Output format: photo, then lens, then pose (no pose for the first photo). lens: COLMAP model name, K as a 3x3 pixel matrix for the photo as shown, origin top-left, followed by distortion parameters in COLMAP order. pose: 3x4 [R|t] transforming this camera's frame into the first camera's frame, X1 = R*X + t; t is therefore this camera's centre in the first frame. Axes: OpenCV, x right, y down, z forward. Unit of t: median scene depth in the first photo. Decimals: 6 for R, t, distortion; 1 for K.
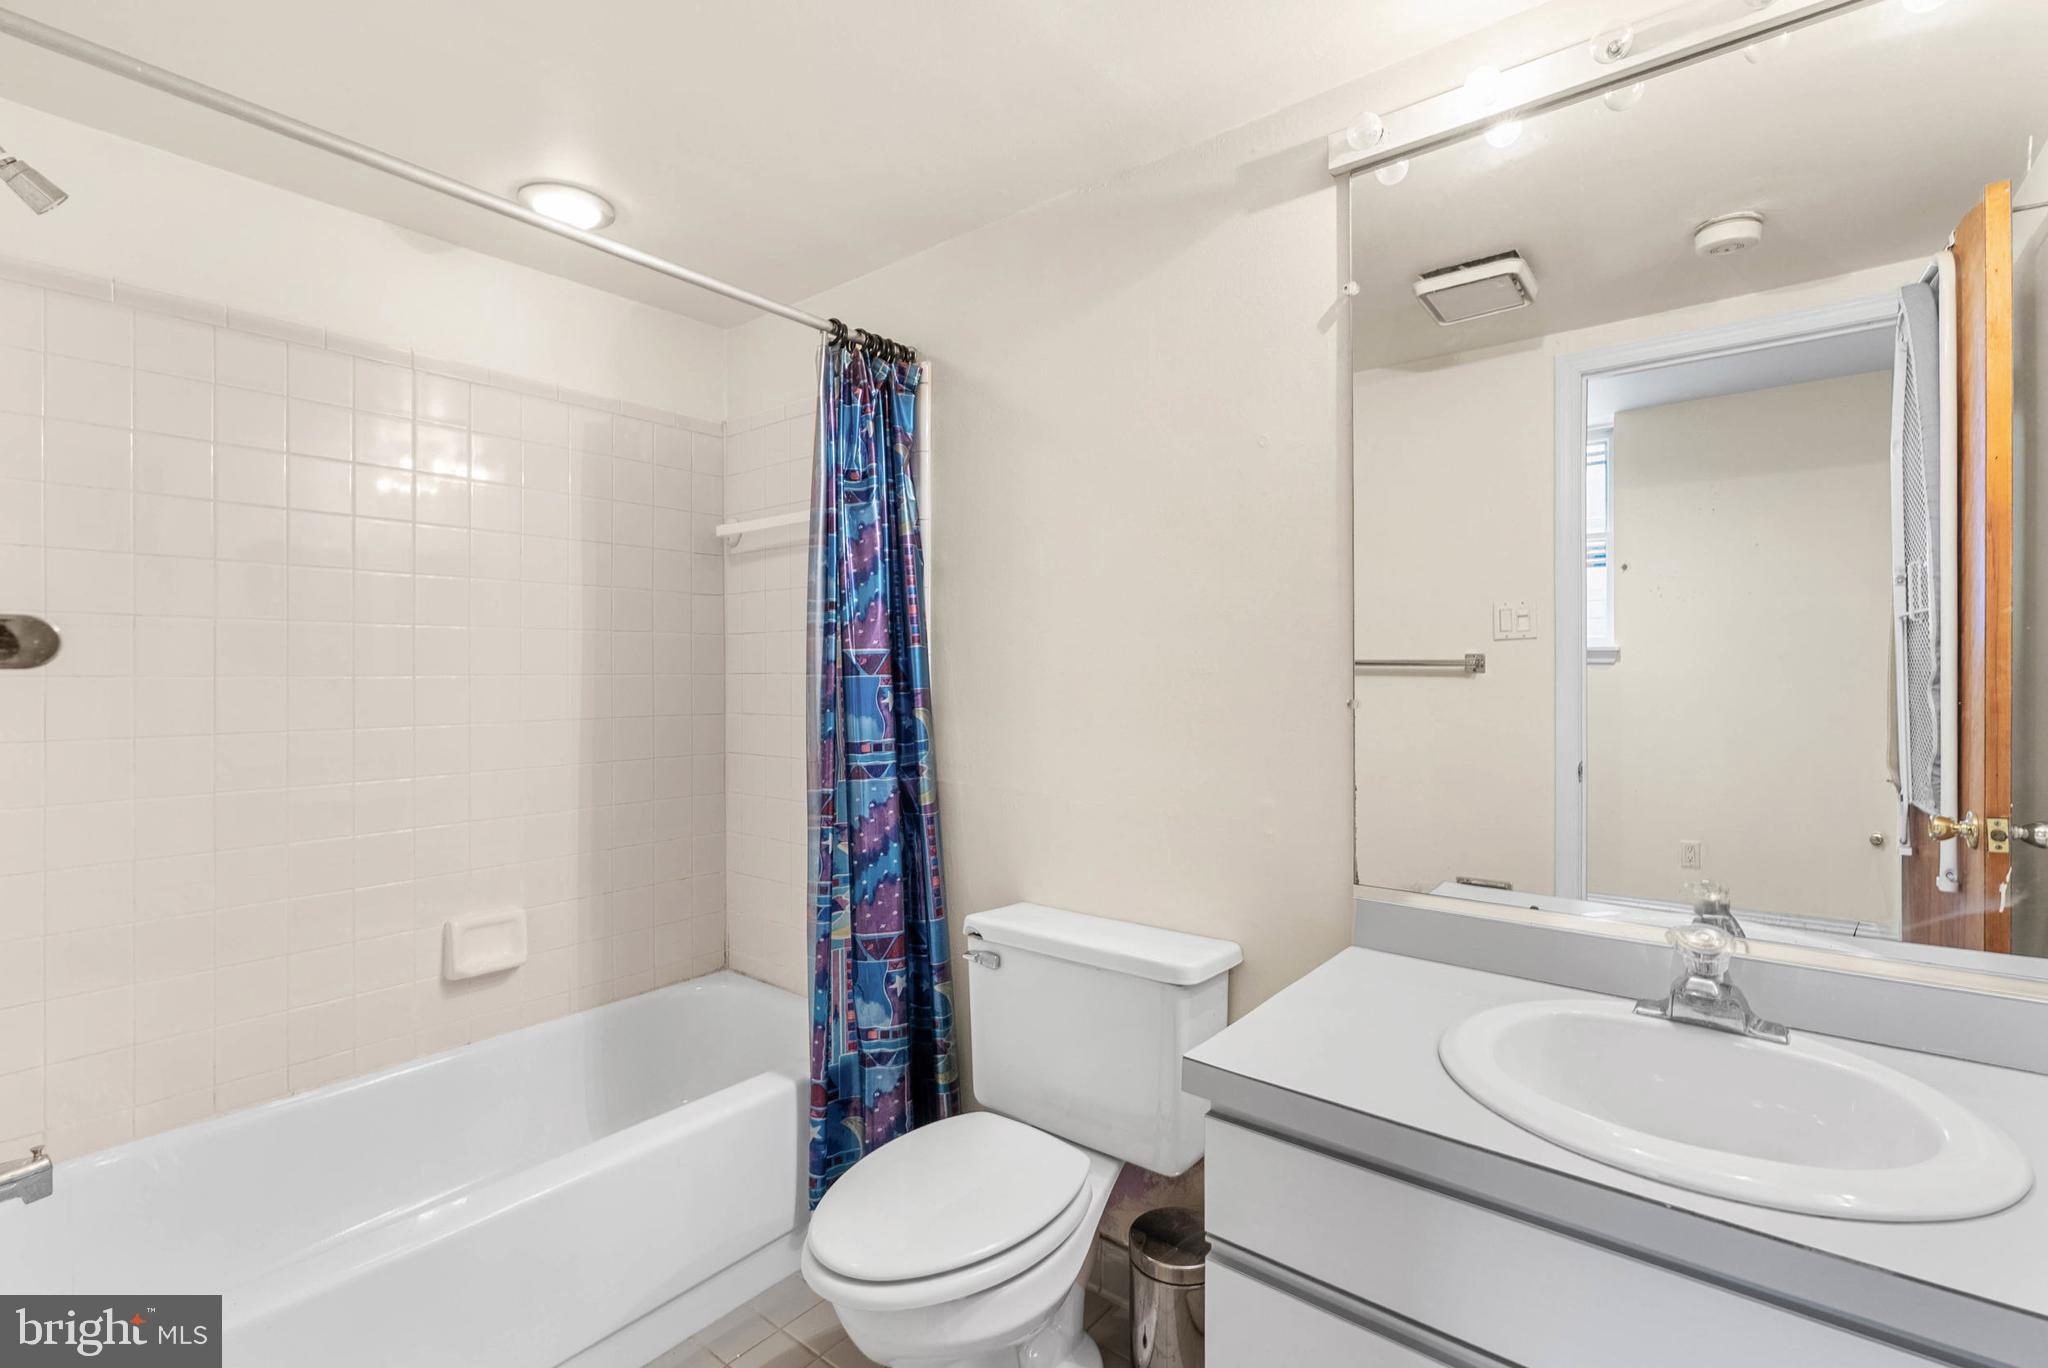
lens RADIAL K [[933.2, 0, 1022.7], [0, 933.2, 670.5], [0, 0, 1]] dist [-0.009839, 0.002621]
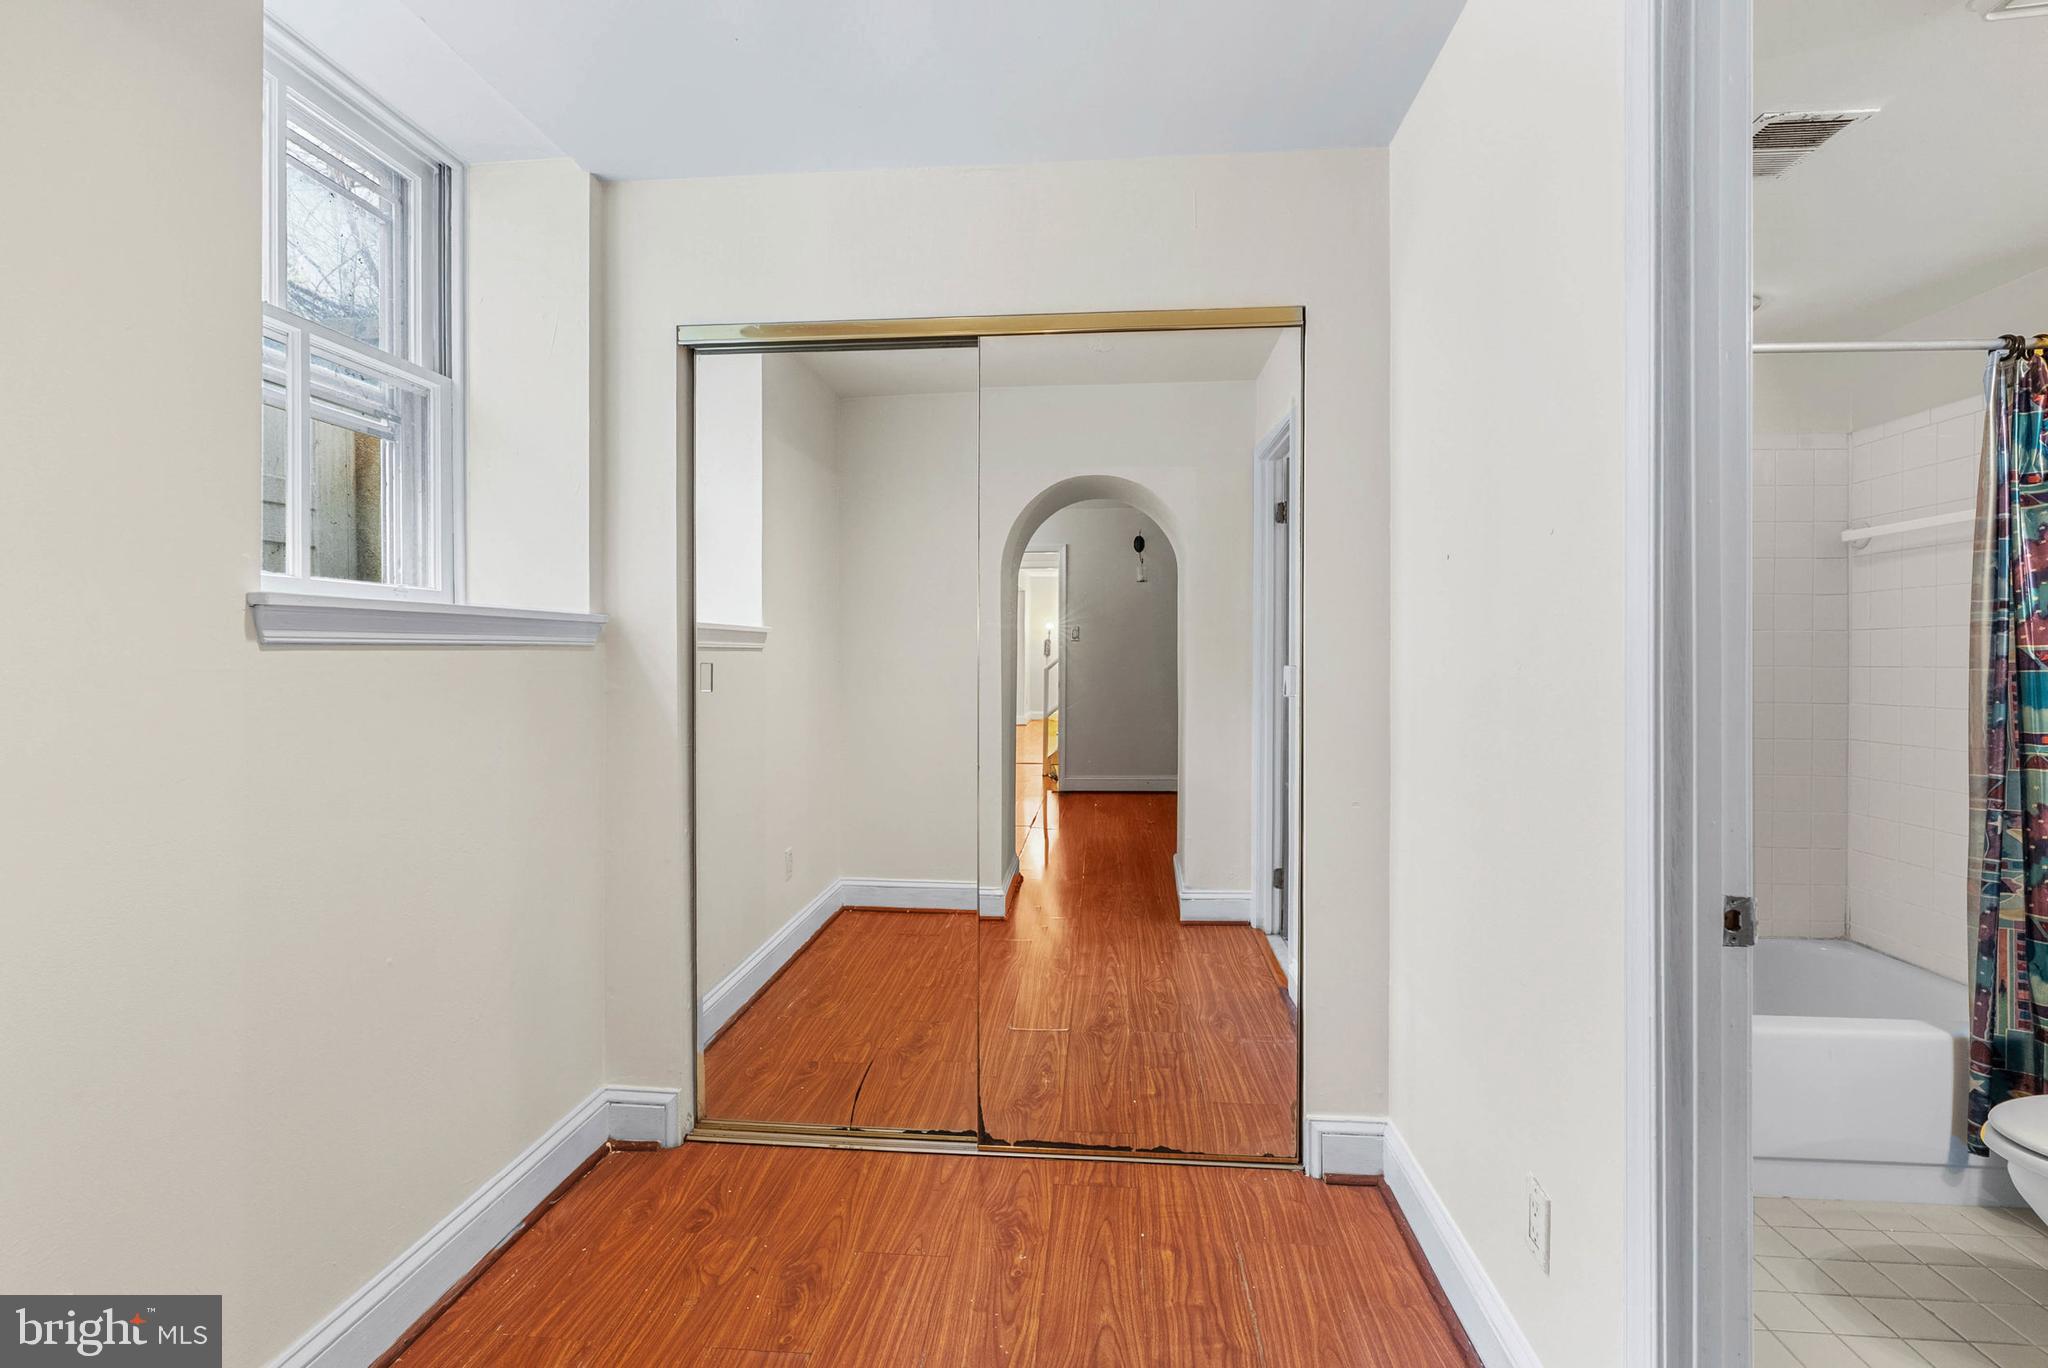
lens RADIAL K [[933.2, 0, 1026.1], [0, 933.2, 657.5], [0, 0, 1]] dist [-0.009839, 0.002621]
pose [[0.560040, 0.006203, -0.828442, 0.048730], [-0.010222, 0.999948, 0.000577, 0.002075], [0.828403, 0.008145, 0.560074, -0.525175]]
